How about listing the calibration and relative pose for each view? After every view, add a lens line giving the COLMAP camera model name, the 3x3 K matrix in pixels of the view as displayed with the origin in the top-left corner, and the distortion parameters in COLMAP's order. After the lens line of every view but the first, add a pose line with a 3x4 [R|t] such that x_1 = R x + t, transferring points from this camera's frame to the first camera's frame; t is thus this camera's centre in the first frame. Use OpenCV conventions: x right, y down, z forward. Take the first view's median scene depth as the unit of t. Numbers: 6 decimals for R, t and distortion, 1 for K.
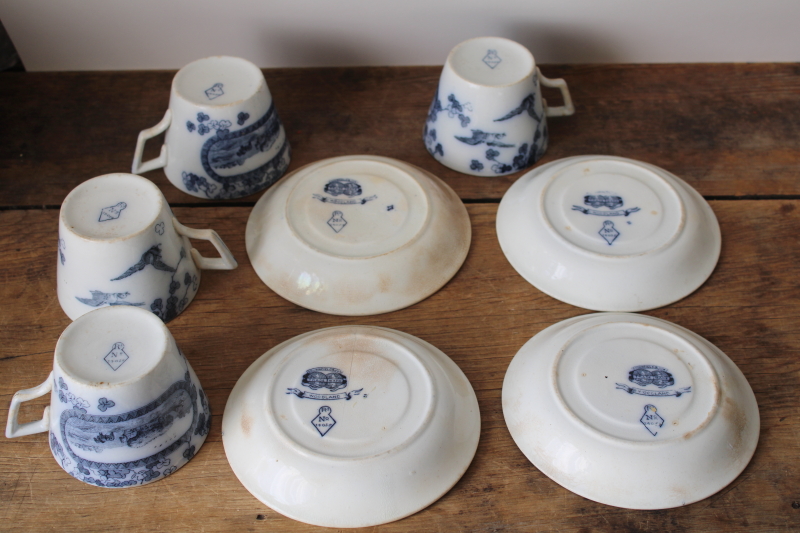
lens RADIAL K [[1149.7, 0, 400.0], [0, 1149.7, 266.5], [0, 0, 1]] dist [-0.057171, 0.106203]
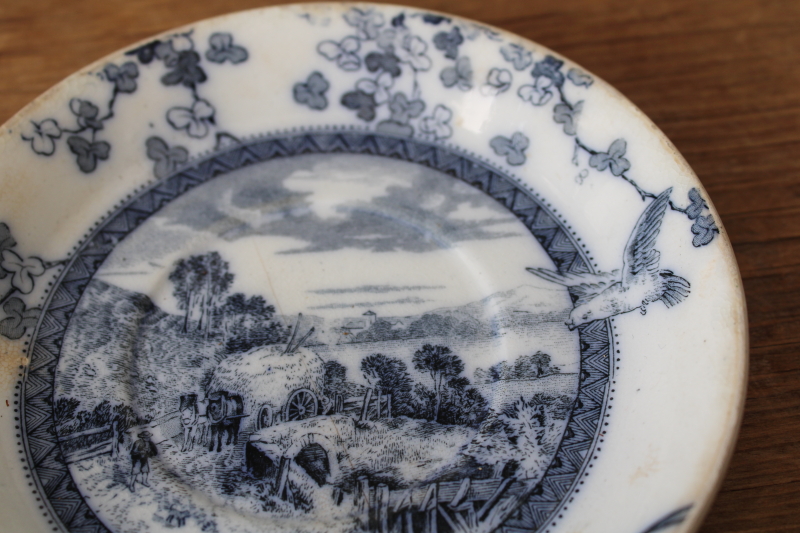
lens RADIAL K [[1149.7, 0, 400.0], [0, 1149.7, 266.5], [0, 0, 1]] dist [-0.057171, 0.106203]
pose [[0.998696, -0.044092, -0.025740, -0.031119], [0.047910, 0.983570, 0.174052, 0.055373], [0.017643, -0.175058, 0.984400, 0.712723]]
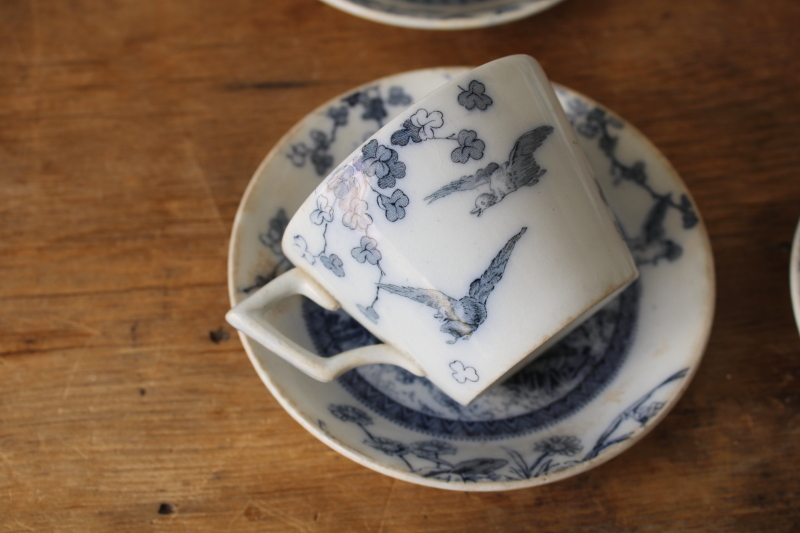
lens RADIAL K [[1149.7, 0, 400.0], [0, 1149.7, 266.5], [0, 0, 1]] dist [-0.057171, 0.106203]
pose [[0.996991, -0.043333, 0.064271, -0.134919], [0.023687, 0.959798, 0.279690, -0.034184], [-0.073807, -0.277326, 0.957937, 0.488410]]
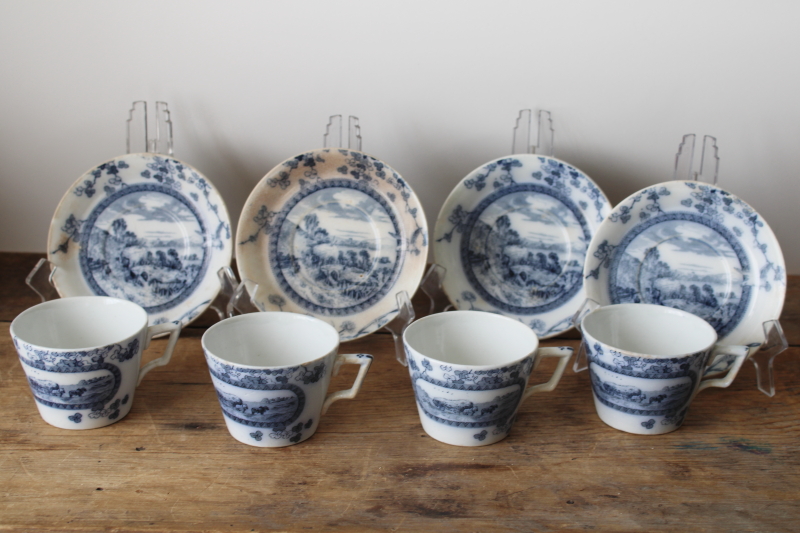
lens RADIAL K [[1149.7, 0, 400.0], [0, 1149.7, 266.5], [0, 0, 1]] dist [-0.057171, 0.106203]
pose [[0.999419, 0.027368, -0.020290, 0.282839], [-0.007655, 0.760717, 0.649038, -0.781080], [0.033198, -0.648506, 0.760485, -0.066275]]
